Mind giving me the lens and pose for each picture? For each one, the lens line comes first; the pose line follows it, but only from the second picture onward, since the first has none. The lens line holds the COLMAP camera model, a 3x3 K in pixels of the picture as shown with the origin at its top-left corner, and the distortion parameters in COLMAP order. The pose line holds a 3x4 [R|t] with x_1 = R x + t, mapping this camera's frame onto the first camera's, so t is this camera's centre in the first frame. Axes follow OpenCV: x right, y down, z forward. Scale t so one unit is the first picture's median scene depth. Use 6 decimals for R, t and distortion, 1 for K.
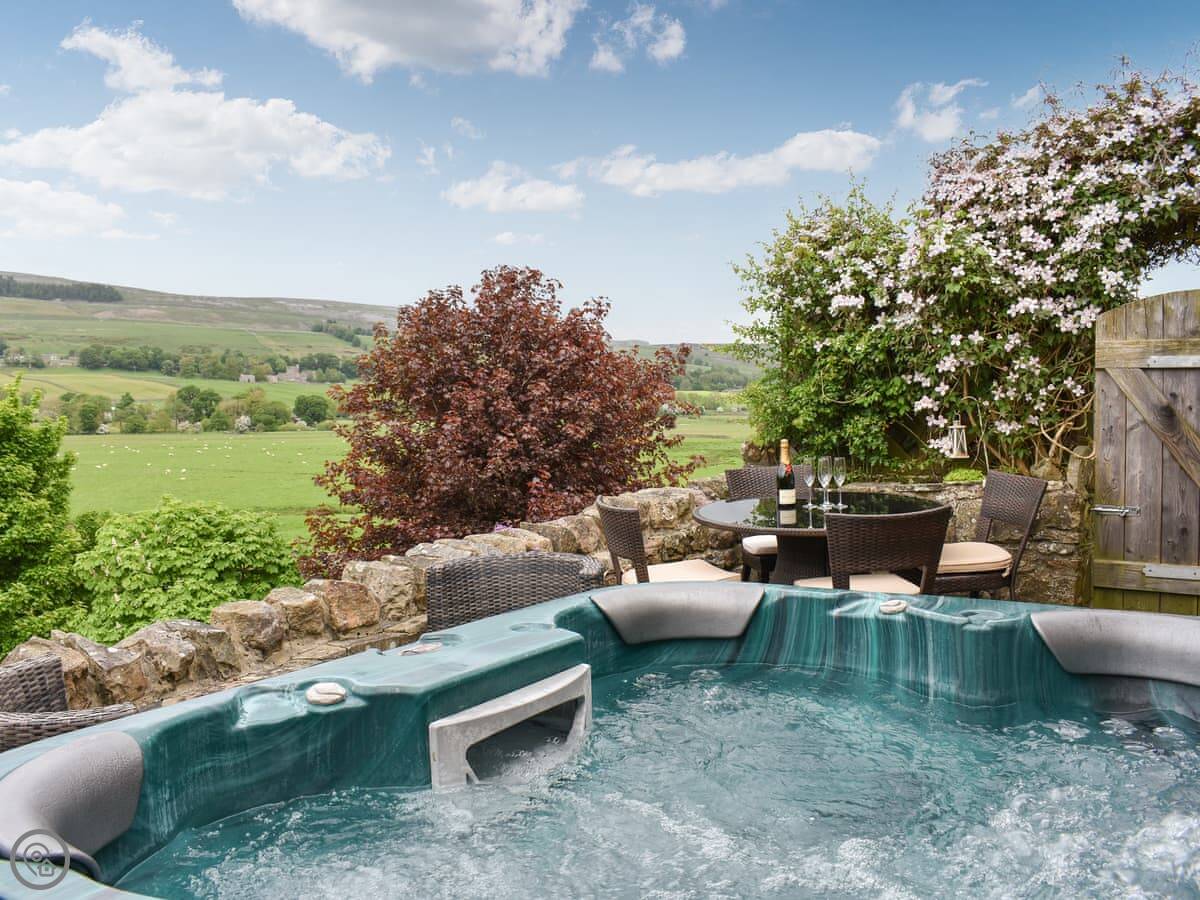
lens RADIAL K [[1059.1, 0, 600.3], [0, 1059.1, 431.7], [0, 0, 1]] dist [-0.080412, 0.004992]
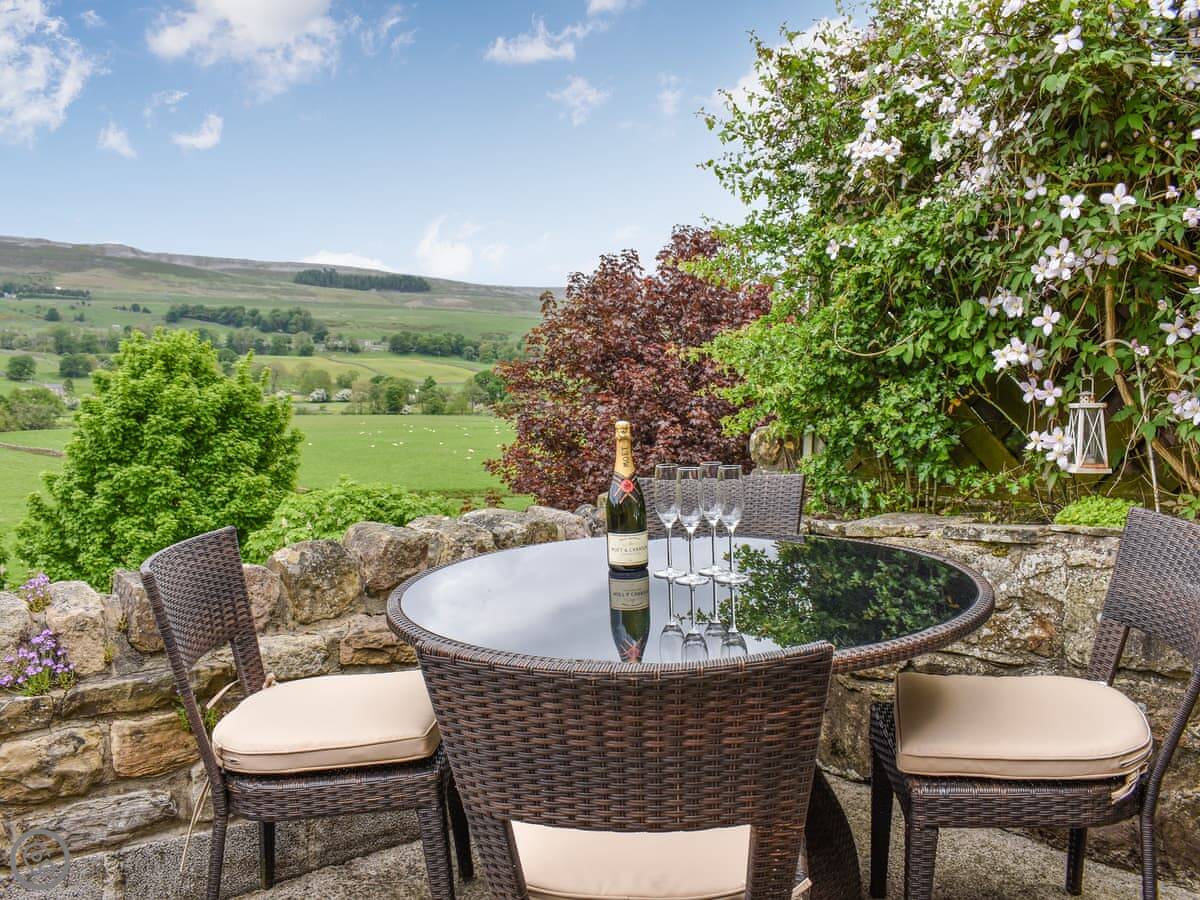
lens RADIAL K [[1059.1, 0, 600.3], [0, 1059.1, 431.7], [0, 0, 1]] dist [-0.080412, 0.004992]
pose [[0.965403, 0.024649, -0.259596, 0.244534], [-0.021611, 0.999661, 0.014552, 0.004722], [0.259867, -0.008438, 0.965608, 0.487695]]
